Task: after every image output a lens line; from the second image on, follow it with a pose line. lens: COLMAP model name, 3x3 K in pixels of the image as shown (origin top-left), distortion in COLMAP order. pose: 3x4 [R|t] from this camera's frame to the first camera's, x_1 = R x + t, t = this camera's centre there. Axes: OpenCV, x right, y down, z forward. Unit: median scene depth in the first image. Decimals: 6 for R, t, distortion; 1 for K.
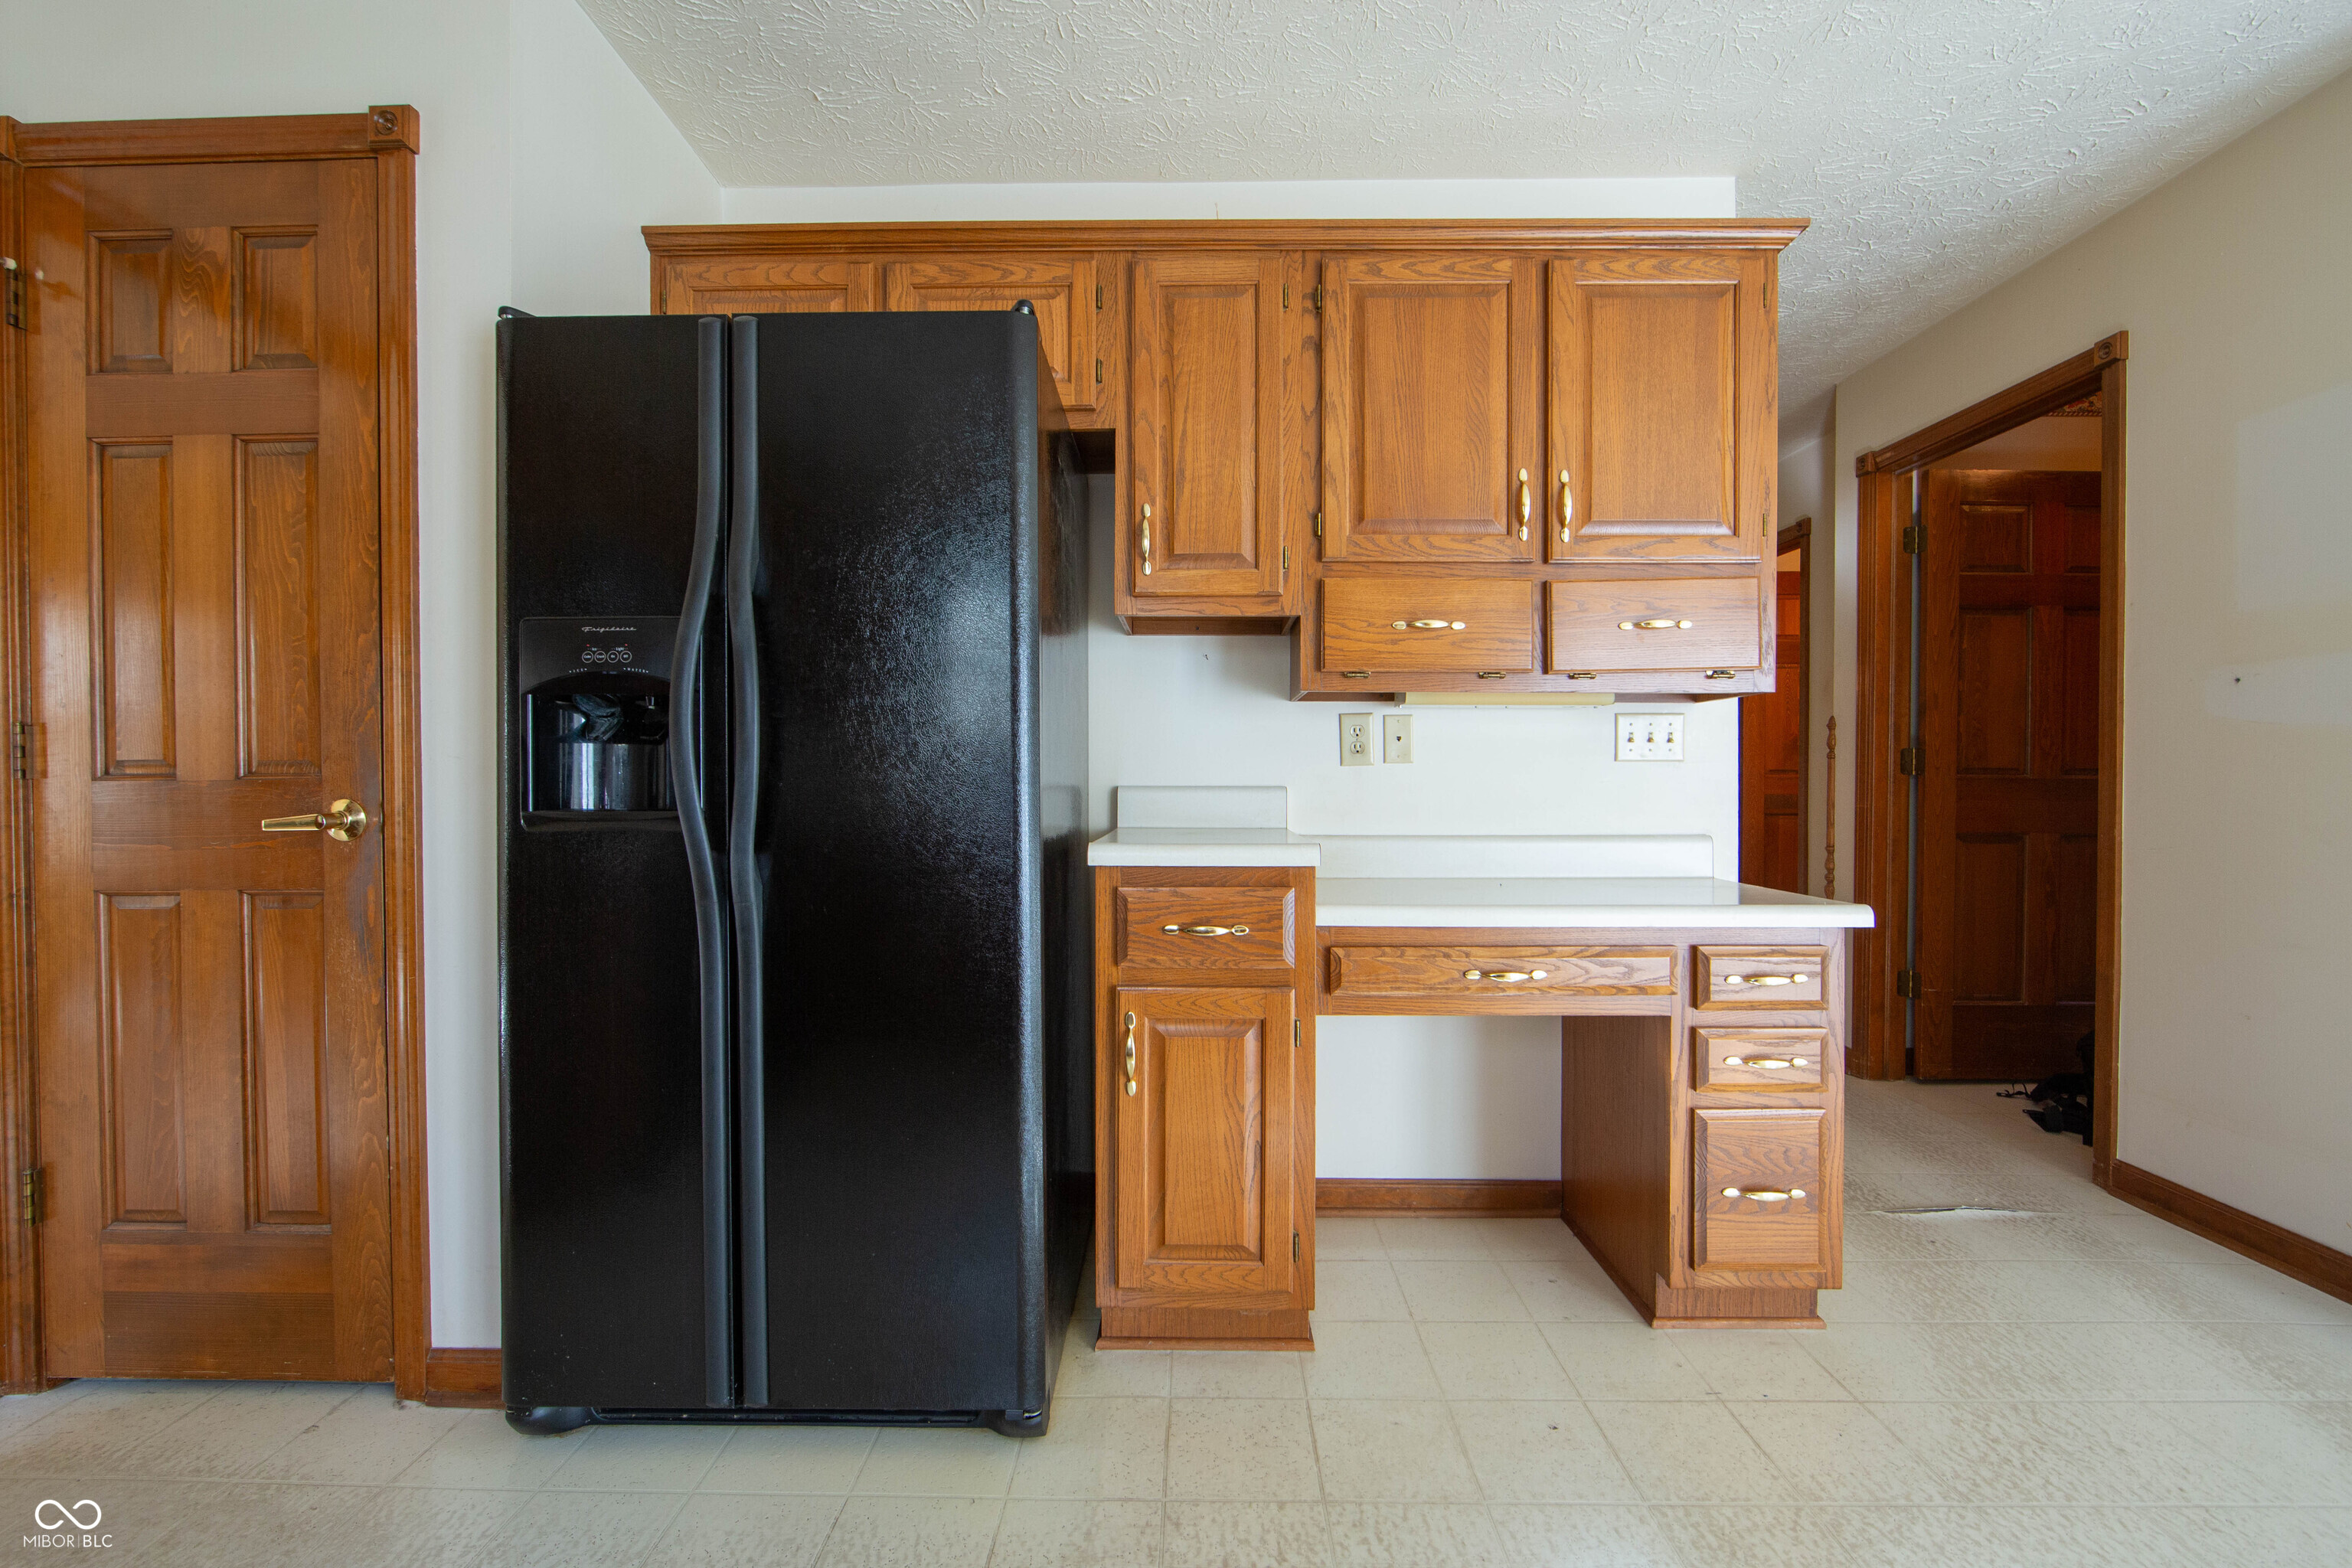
lens RADIAL K [[956.8, 0, 1176.9], [0, 956.8, 787.7], [0, 0, 1]] dist [-0.017308, 0.003554]
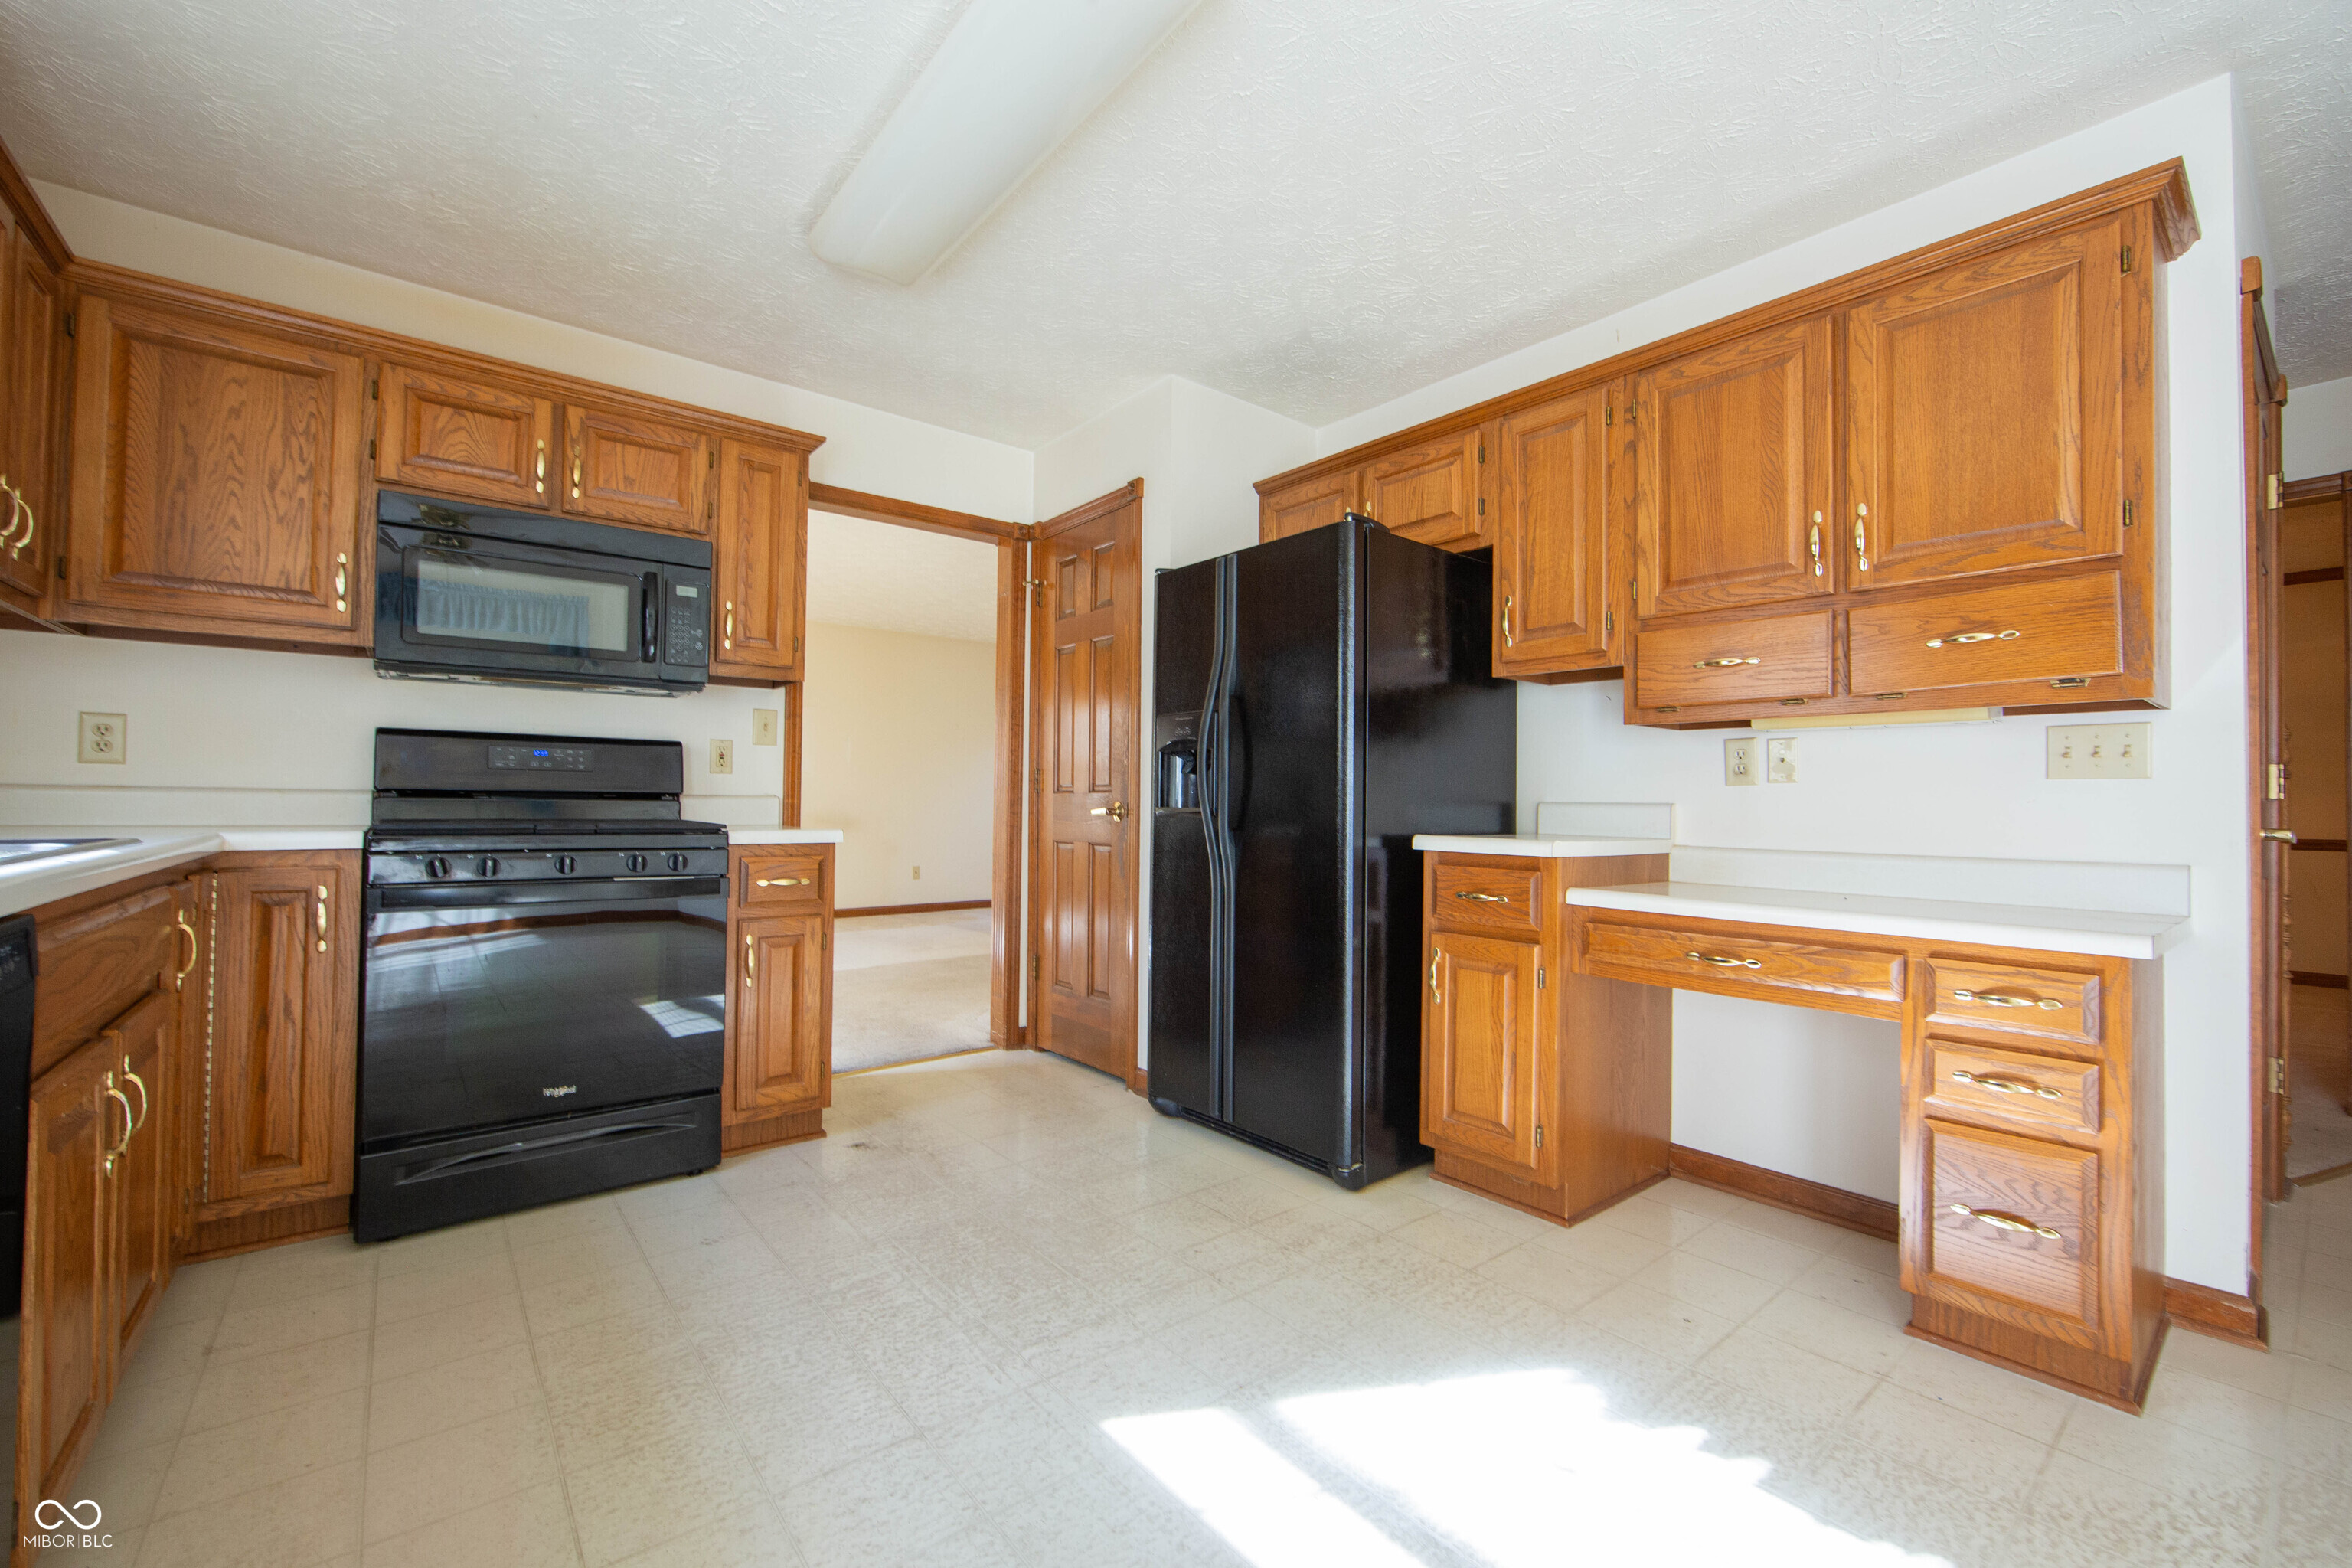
lens RADIAL K [[956.8, 0, 1176.9], [0, 956.8, 787.7], [0, 0, 1]] dist [-0.017308, 0.003554]
pose [[0.643605, -0.003024, -0.765352, 0.719268], [-0.019179, 0.999614, -0.020078, 0.017286], [0.765118, 0.027602, 0.643299, -0.247761]]
